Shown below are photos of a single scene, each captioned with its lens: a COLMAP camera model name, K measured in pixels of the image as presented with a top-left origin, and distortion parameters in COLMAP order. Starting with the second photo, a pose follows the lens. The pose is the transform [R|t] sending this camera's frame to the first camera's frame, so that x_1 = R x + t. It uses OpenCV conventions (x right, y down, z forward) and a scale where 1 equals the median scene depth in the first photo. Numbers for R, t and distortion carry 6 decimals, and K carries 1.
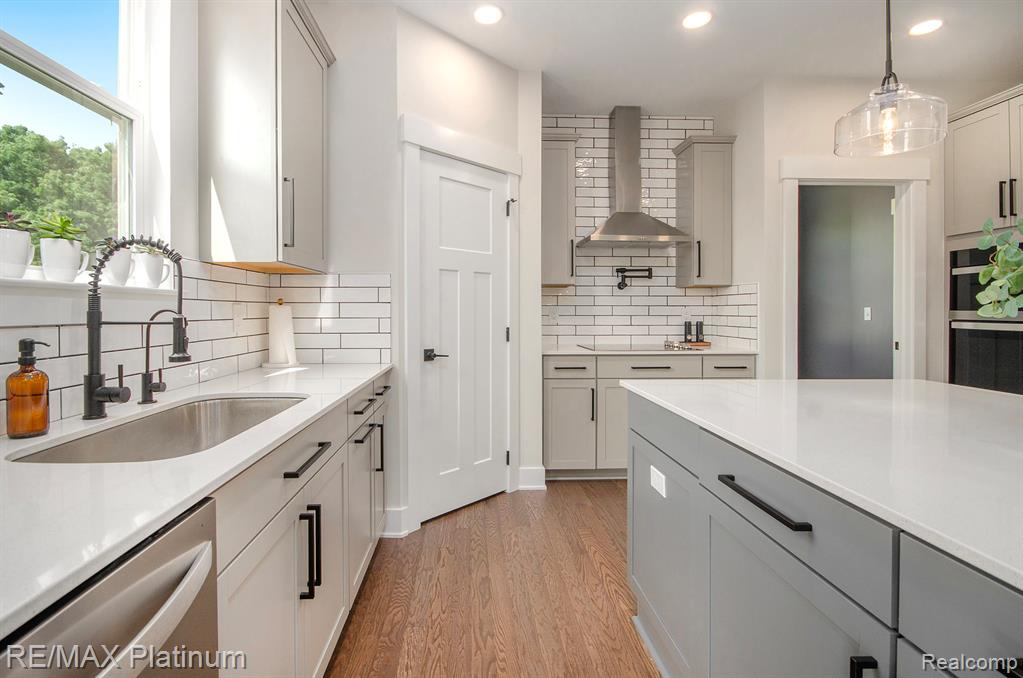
lens RADIAL K [[459.9, 0, 475.2], [0, 459.9, 320.7], [0, 0, 1]] dist [-0.001189, -0.000388]
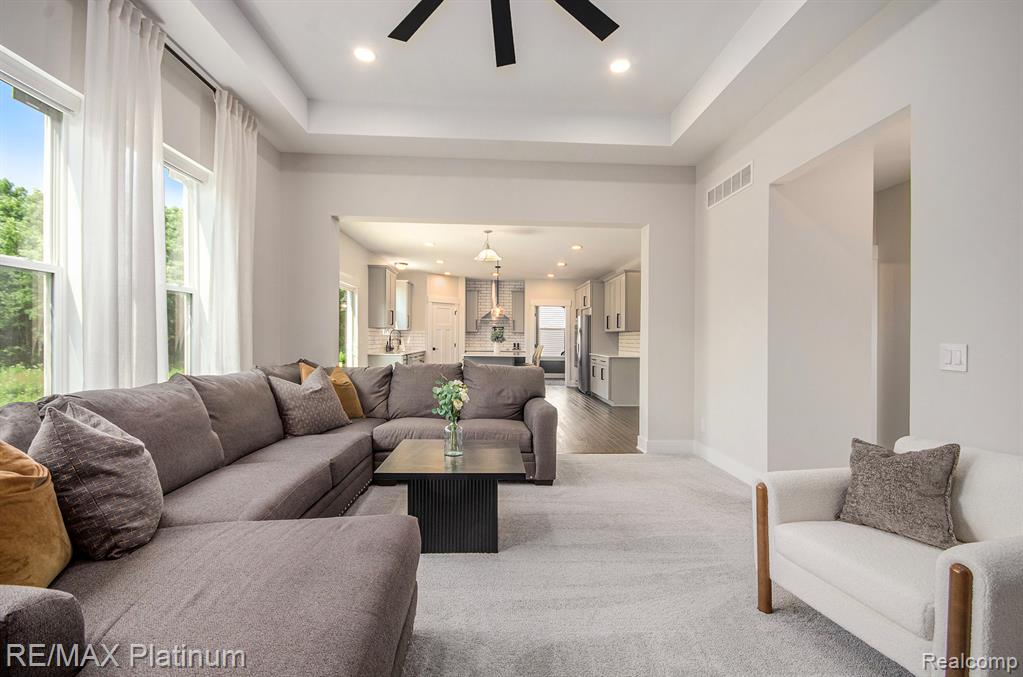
lens RADIAL K [[460.4, 0, 515.3], [0, 460.4, 344.4], [0, 0, 1]] dist [-0.000397, -0.000370]
pose [[0.999342, 0.010629, 0.034682, 0.439597], [-0.010168, 0.999858, -0.013463, 0.068390], [-0.034821, 0.013102, 0.999308, -2.872760]]
